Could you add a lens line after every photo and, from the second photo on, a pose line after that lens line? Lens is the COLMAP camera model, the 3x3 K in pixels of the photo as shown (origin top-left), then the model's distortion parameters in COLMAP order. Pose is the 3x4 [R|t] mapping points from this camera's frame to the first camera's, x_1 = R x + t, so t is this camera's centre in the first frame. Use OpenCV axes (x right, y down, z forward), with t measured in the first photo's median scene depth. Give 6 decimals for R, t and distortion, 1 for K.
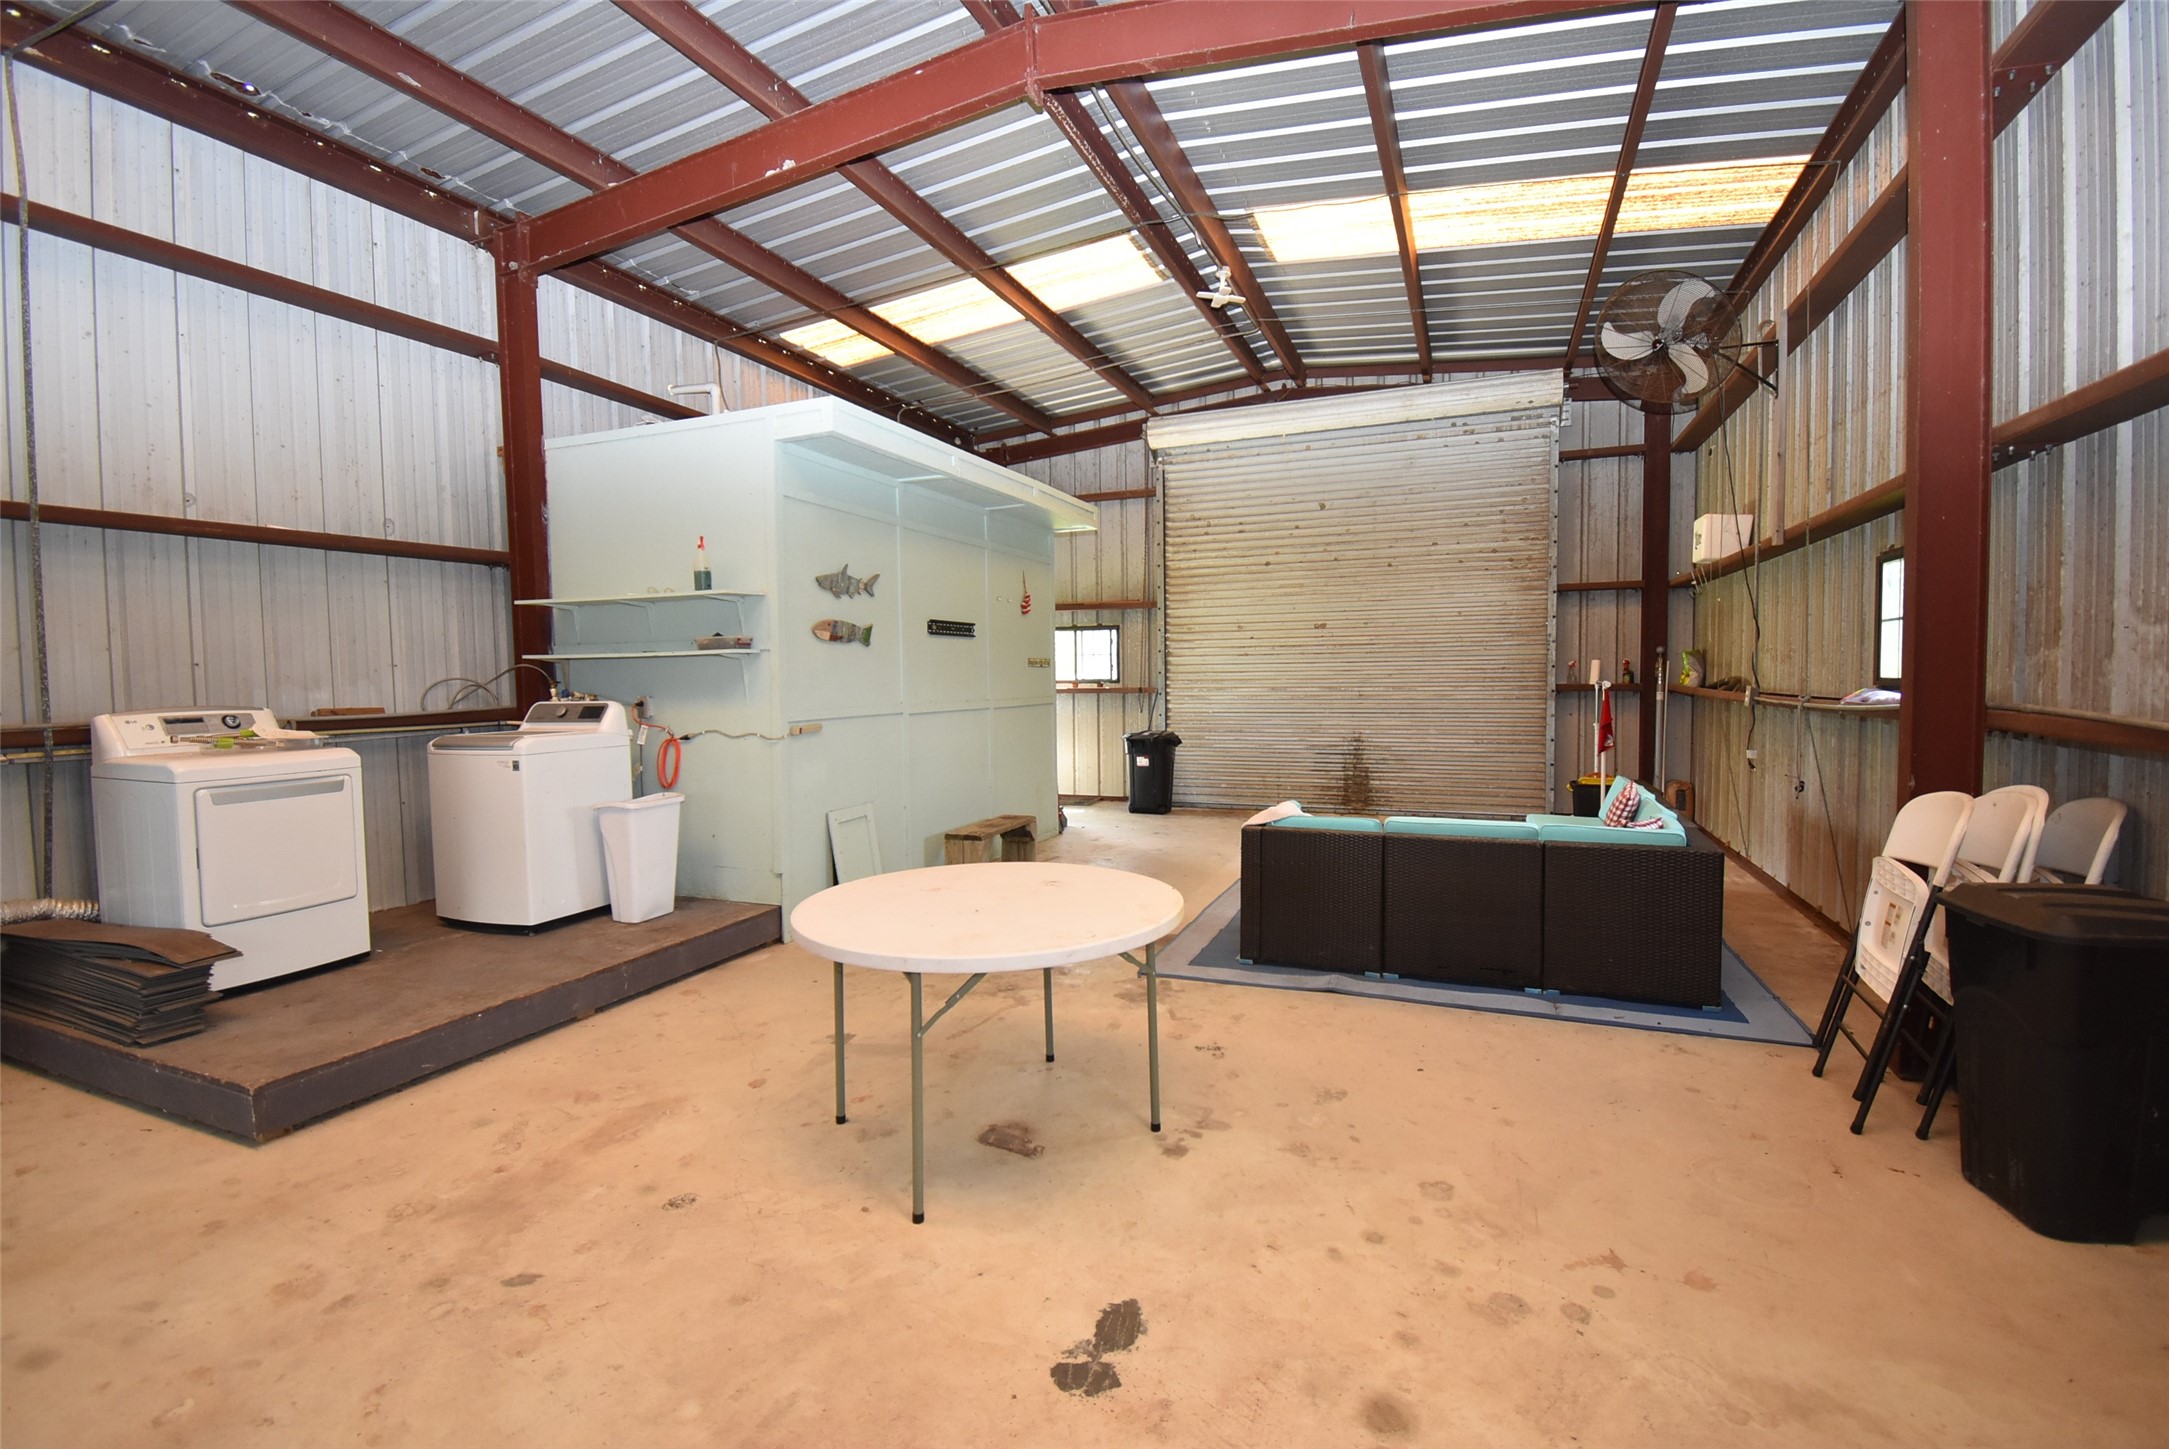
lens RADIAL K [[955.2, 0, 1064.7], [0, 955.2, 712.8], [0, 0, 1]] dist [-0.001814, -0.013106]
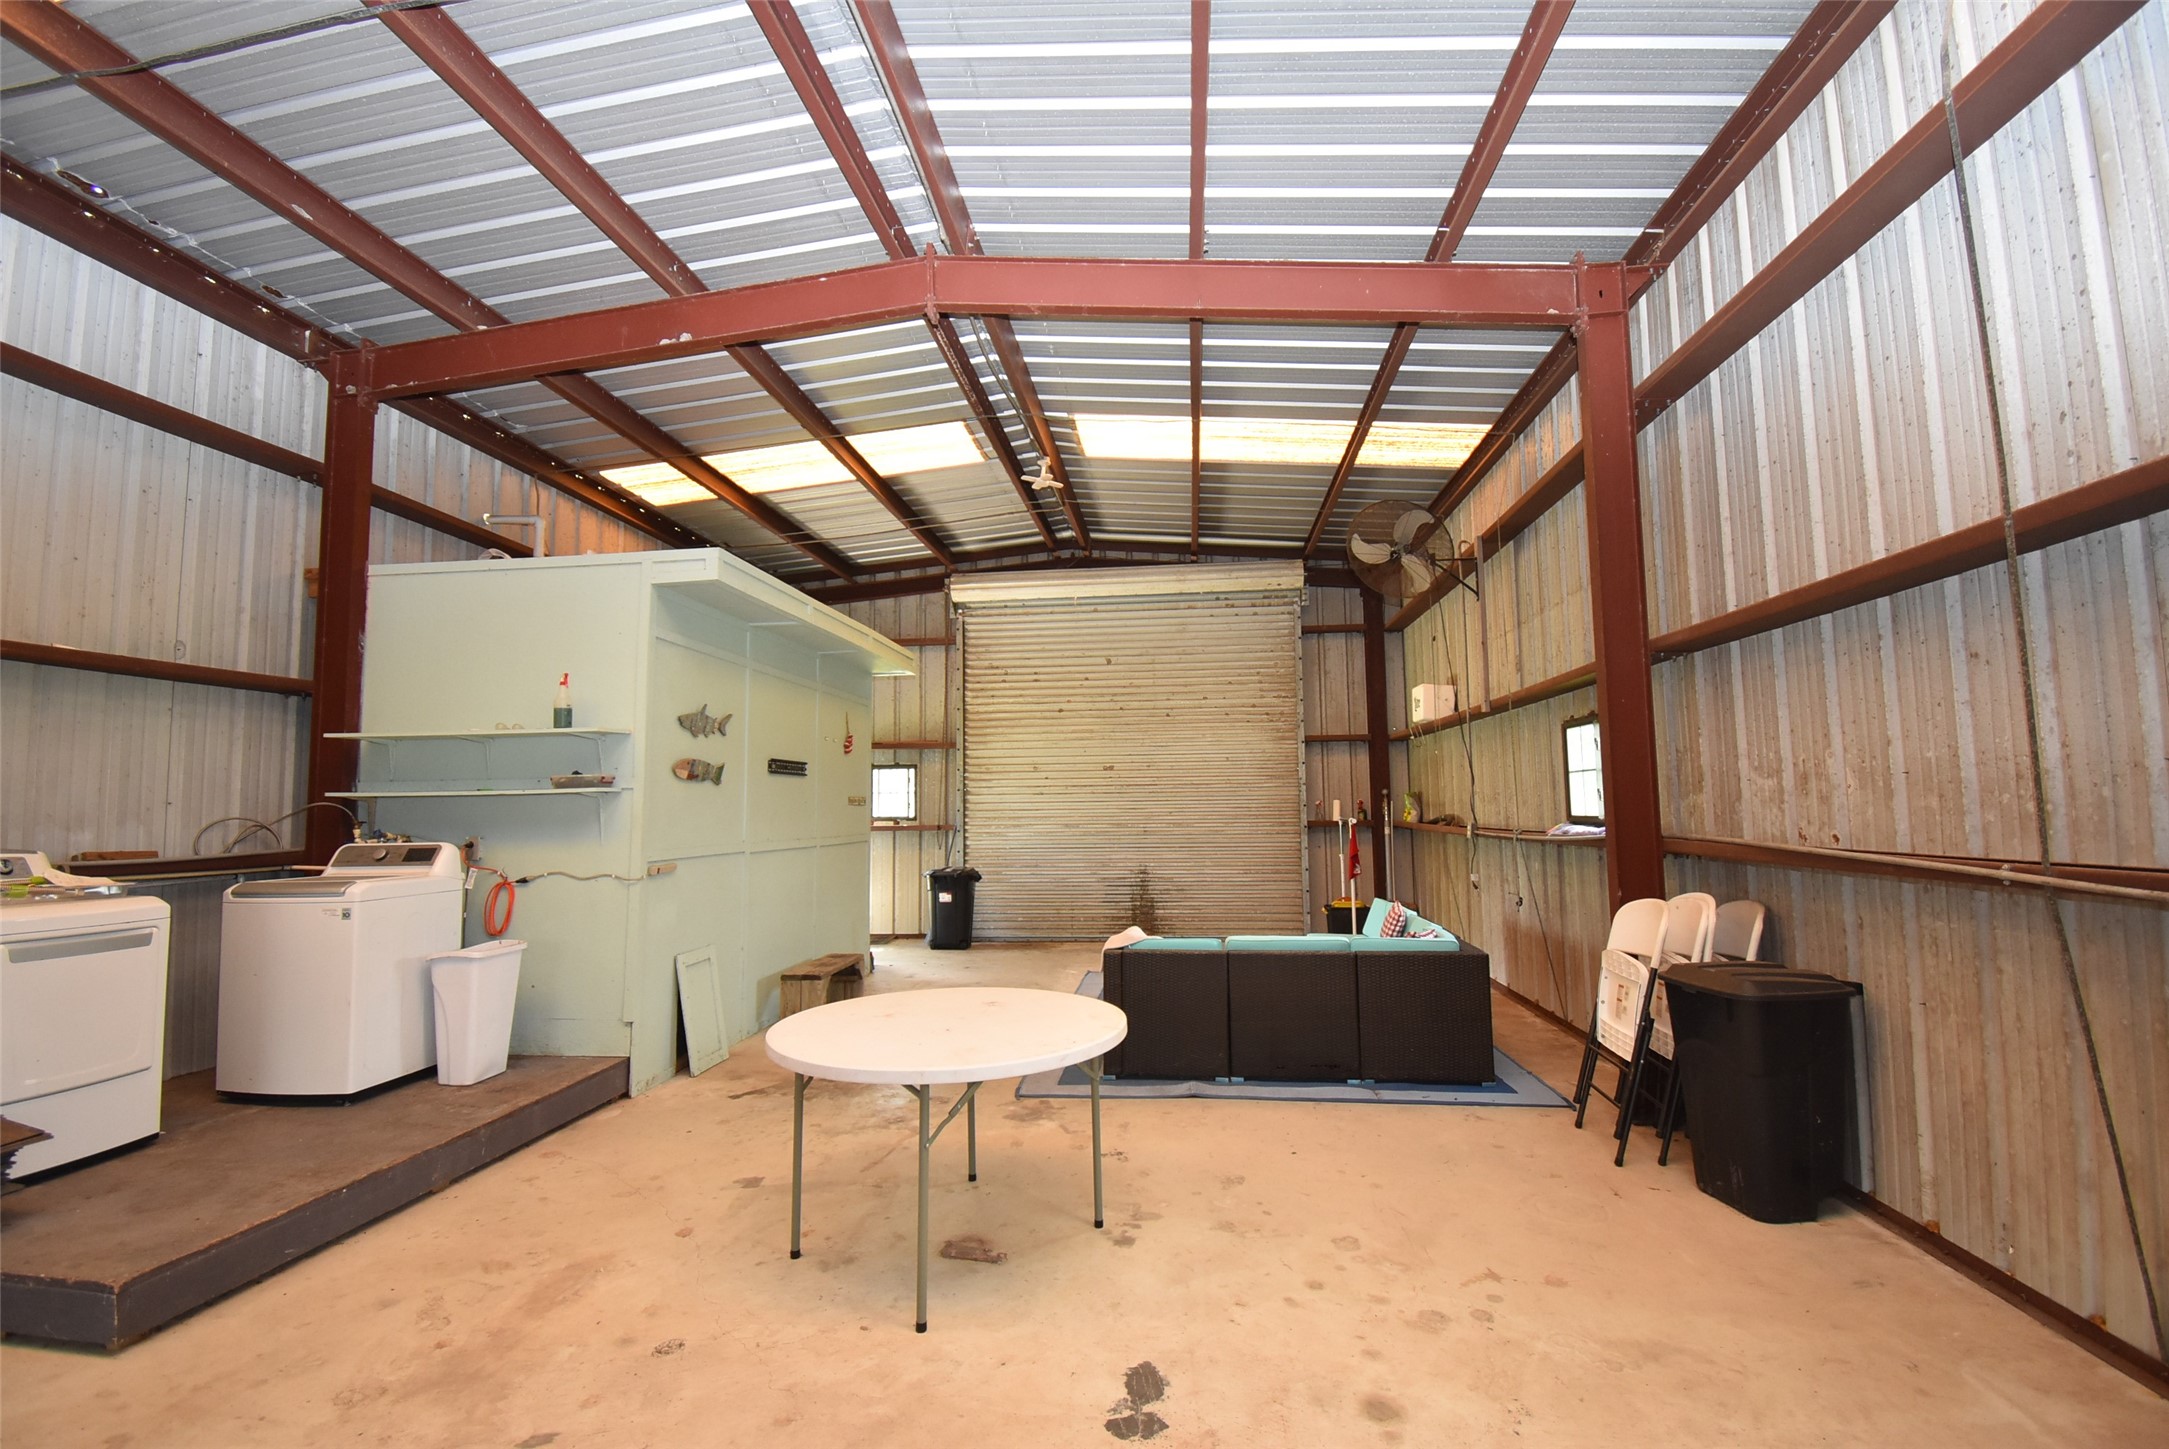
lens RADIAL K [[955.2, 0, 1050.1], [0, 955.2, 714.9], [0, 0, 1]] dist [-0.001814, -0.013106]
pose [[0.964775, 0.025987, 0.261789, -0.171096], [0.011037, 0.990235, -0.138973, 0.000811], [-0.262844, 0.136967, 0.955067, -0.081761]]
